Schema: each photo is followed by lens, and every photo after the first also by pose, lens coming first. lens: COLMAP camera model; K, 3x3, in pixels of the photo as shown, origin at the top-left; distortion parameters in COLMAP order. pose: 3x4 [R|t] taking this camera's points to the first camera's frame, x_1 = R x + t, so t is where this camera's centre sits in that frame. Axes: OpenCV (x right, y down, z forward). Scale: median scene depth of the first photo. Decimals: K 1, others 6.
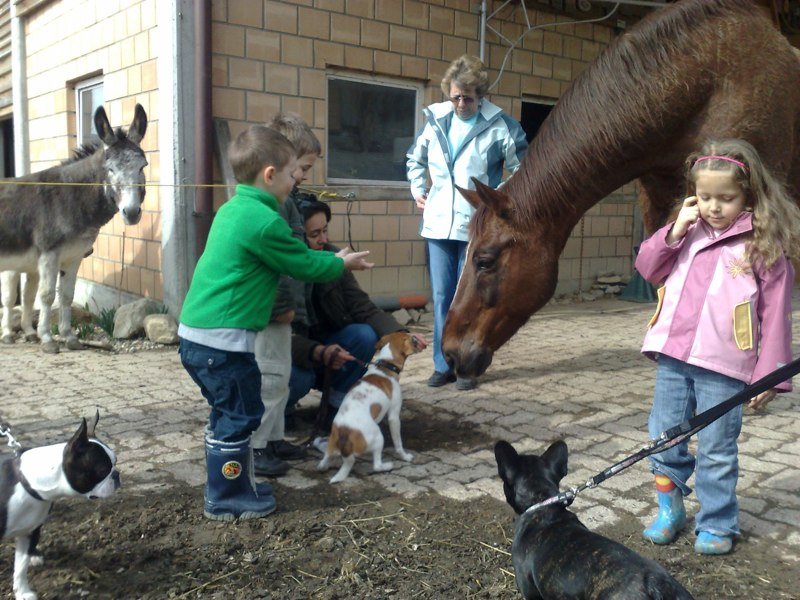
lens RADIAL K [[778.3, 0, 398.8], [0, 778.3, 295.8], [0, 0, 1]] dist [0.118309, -0.208276]
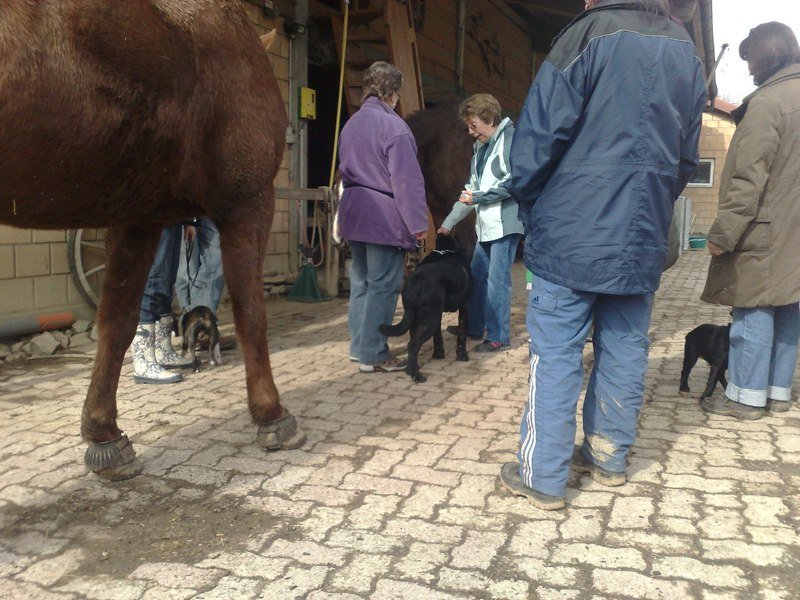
lens RADIAL K [[778.3, 0, 398.8], [0, 778.3, 295.8], [0, 0, 1]] dist [0.118309, -0.208276]
pose [[0.873770, -0.056961, 0.482992, -0.076157], [0.051662, 0.998369, 0.024281, -0.023762], [-0.483588, 0.003736, 0.875288, 0.172149]]
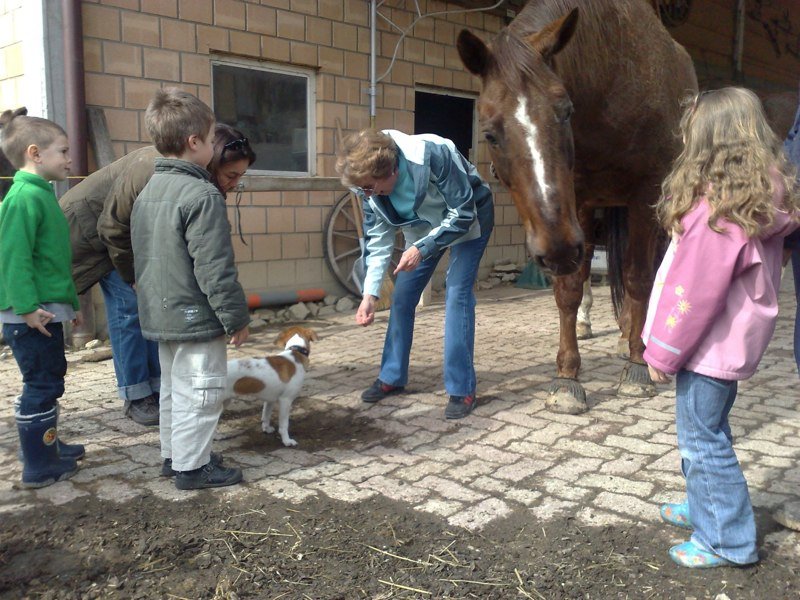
lens RADIAL K [[772.4, 0, 396.4], [0, 772.4, 299.2], [0, 0, 1]] dist [0.139916, -0.264455]
pose [[0.992824, -0.030153, 0.115721, 0.014604], [0.028444, 0.999461, 0.016390, -0.000340], [-0.116153, -0.012981, 0.993147, 0.024008]]
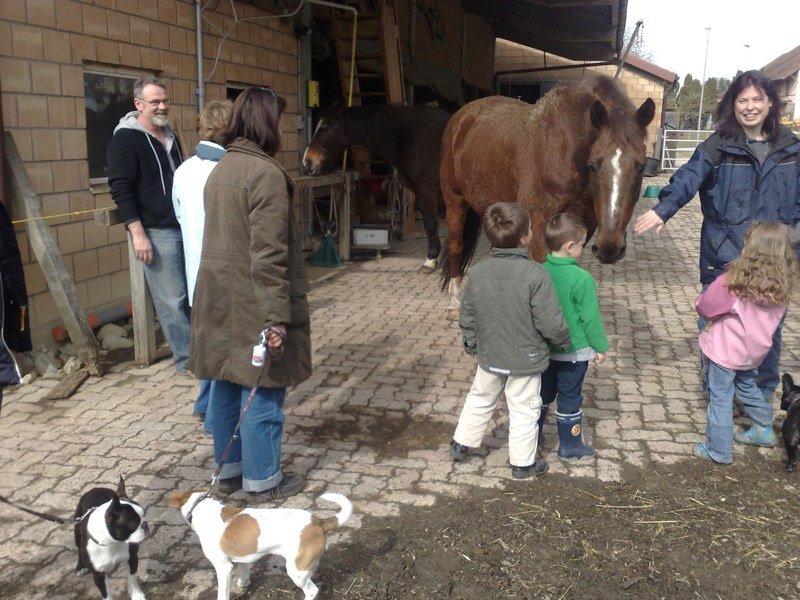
lens RADIAL K [[778.3, 0, 398.8], [0, 778.3, 295.8], [0, 0, 1]] dist [0.118309, -0.208276]
pose [[0.802013, -0.129844, 0.583023, -0.416453], [0.070310, 0.989823, 0.123722, -0.120533], [-0.593154, -0.058234, 0.802980, 0.013963]]
